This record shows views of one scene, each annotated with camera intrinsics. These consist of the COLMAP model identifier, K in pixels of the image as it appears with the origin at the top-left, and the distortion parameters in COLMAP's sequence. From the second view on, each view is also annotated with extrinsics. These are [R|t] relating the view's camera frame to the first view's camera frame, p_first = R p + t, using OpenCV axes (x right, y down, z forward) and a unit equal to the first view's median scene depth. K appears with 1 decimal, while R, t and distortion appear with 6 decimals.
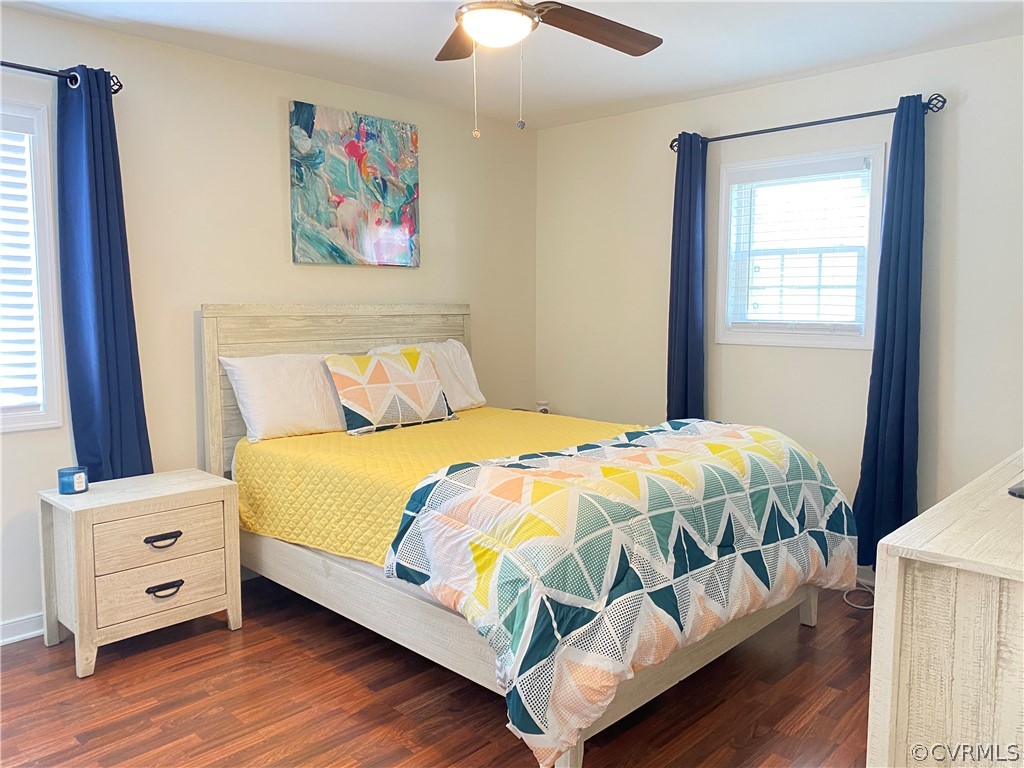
lens RADIAL K [[790.0, 0, 516.2], [0, 790.0, 379.2], [0, 0, 1]] dist [0.035478, -0.050583]
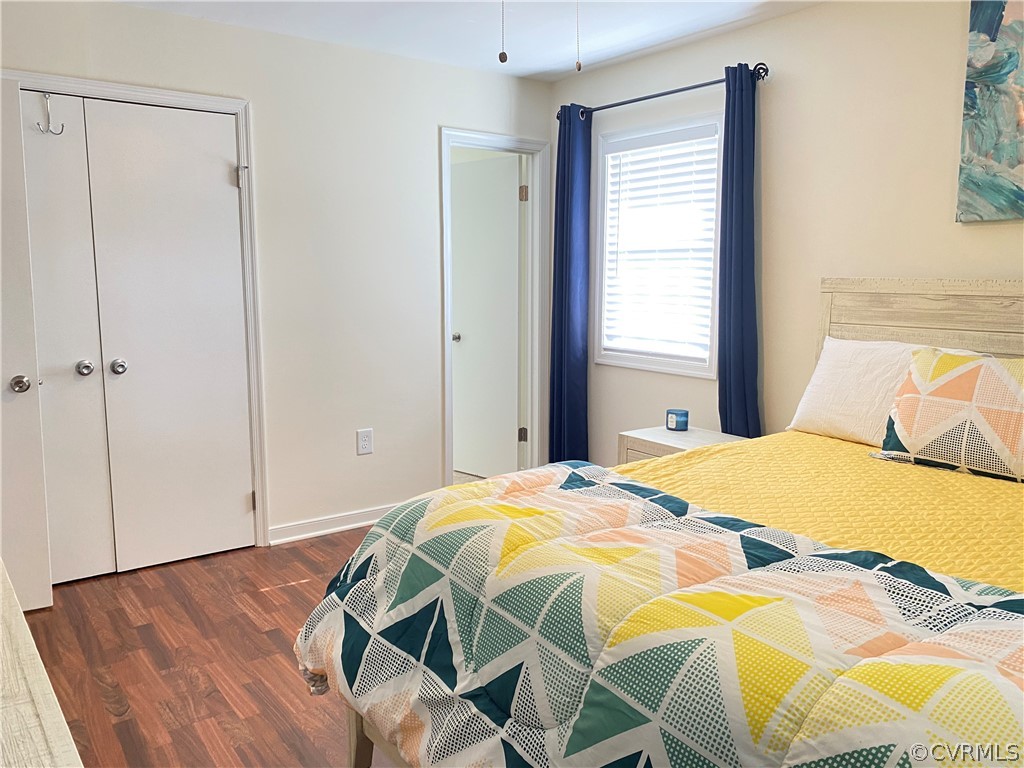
lens RADIAL K [[790.0, 0, 508.5], [0, 790.0, 381.4], [0, 0, 1]] dist [0.035478, -0.050583]
pose [[-0.170785, 0.127599, -0.977011, 0.536371], [-0.106094, 0.983433, 0.146983, -0.066742], [0.979580, 0.128758, -0.154418, 0.730019]]
